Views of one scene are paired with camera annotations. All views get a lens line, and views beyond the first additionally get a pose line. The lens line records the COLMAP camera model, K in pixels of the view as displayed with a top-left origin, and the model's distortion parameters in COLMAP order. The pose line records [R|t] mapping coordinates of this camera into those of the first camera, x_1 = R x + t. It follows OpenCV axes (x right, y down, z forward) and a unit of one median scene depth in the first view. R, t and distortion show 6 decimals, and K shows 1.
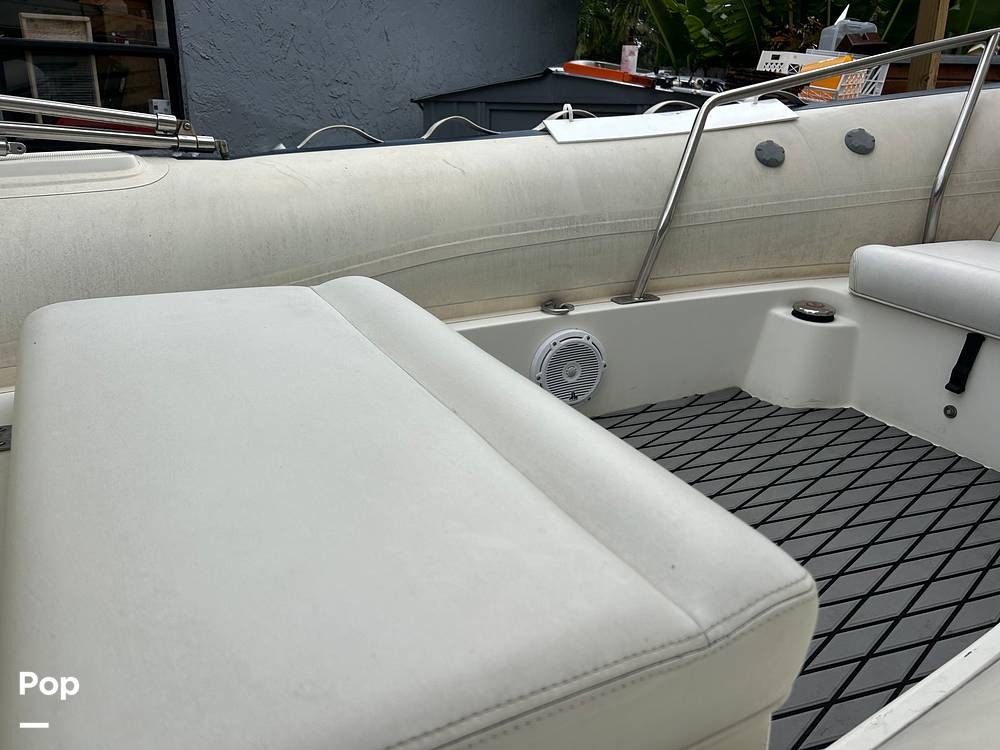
lens RADIAL K [[758.7, 0, 505.2], [0, 758.7, 375.9], [0, 0, 1]] dist [0.034167, -0.020669]
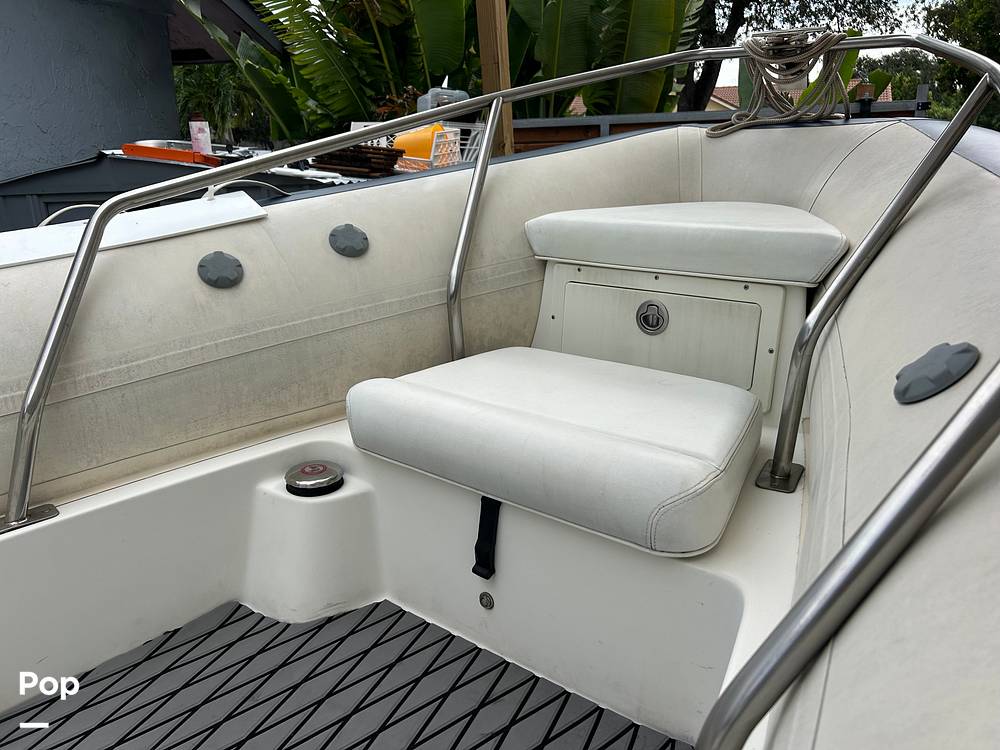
lens RADIAL K [[758.7, 0, 492.9], [0, 758.7, 377.8], [0, 0, 1]] dist [0.034167, -0.020669]
pose [[0.930799, -0.154623, 0.331217, 0.327094], [0.179786, 0.982605, -0.046529, -0.110603], [-0.318261, 0.102857, 0.942407, 0.251050]]
